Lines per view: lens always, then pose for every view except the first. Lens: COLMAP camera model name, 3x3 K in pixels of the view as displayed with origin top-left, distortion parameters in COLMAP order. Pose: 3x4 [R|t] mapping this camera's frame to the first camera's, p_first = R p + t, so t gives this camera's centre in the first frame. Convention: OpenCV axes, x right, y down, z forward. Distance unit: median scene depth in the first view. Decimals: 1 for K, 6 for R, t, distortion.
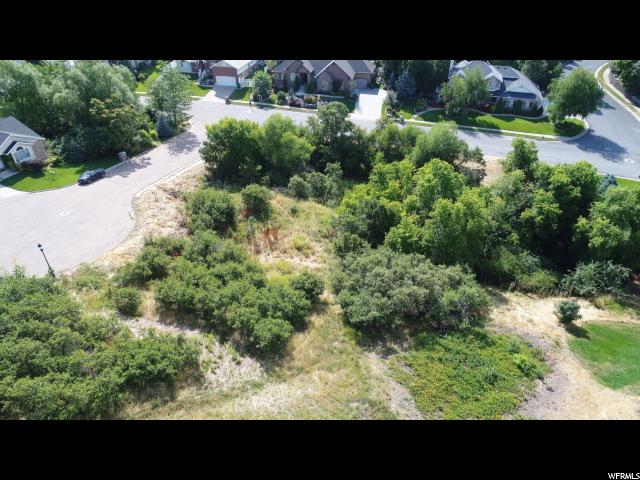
lens RADIAL K [[429.2, 0, 320.0], [0, 429.2, 240.0], [0, 0, 1]] dist [0.003483, 0.000070]
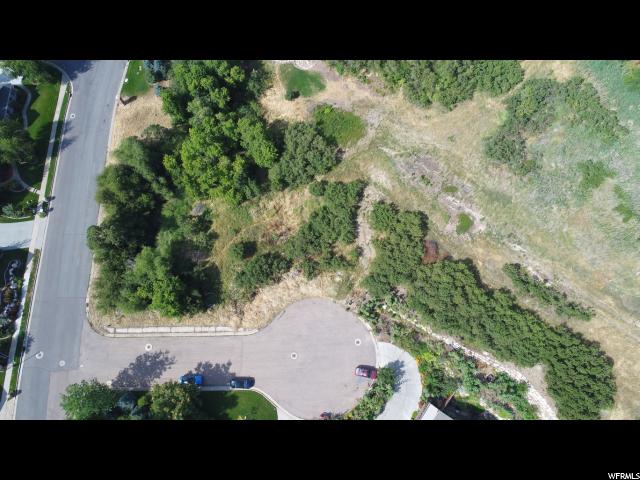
lens RADIAL K [[429.2, 0, 320.0], [0, 429.2, 240.0], [0, 0, 1]] dist [0.003483, 0.000070]
pose [[-0.319427, -0.908365, 0.269889, -0.424029], [0.550944, 0.053701, 0.832813, -0.832152], [-0.770991, 0.414716, 0.483305, 0.016054]]
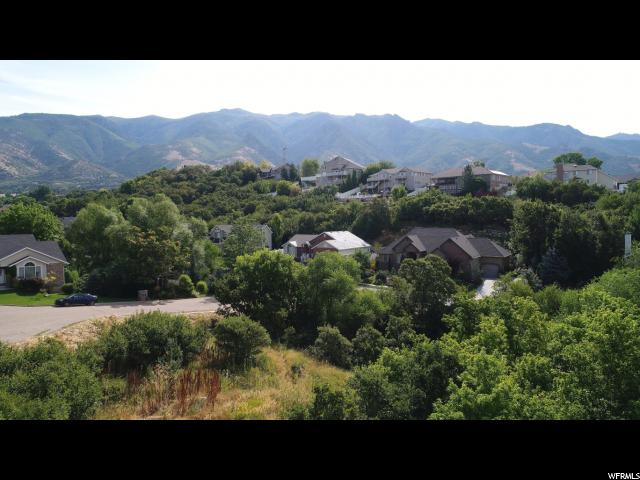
lens RADIAL K [[429.2, 0, 320.0], [0, 429.2, 240.0], [0, 0, 1]] dist [0.003483, 0.000070]
pose [[0.934894, 0.026378, -0.353945, 0.100122], [-0.210973, 0.843236, -0.494411, 0.033115], [0.285418, 0.536895, 0.793902, 0.345074]]
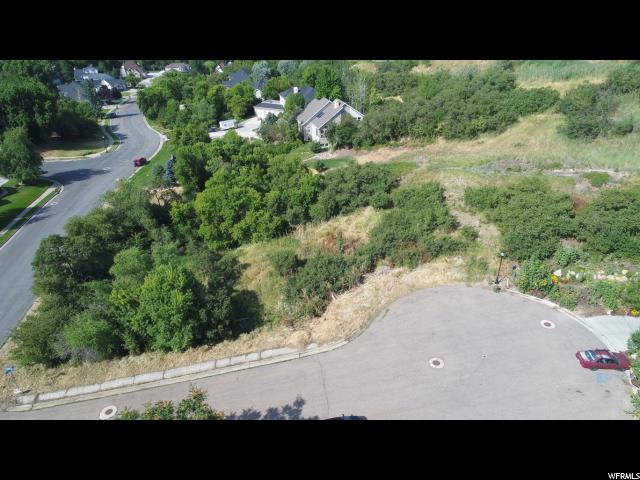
lens RADIAL K [[429.2, 0, 320.0], [0, 429.2, 240.0], [0, 0, 1]] dist [0.003483, 0.000070]
pose [[-0.455488, -0.414108, 0.788064, -0.630217], [0.528077, 0.586983, 0.613665, -0.461000], [-0.716704, 0.695676, -0.048683, 0.661769]]
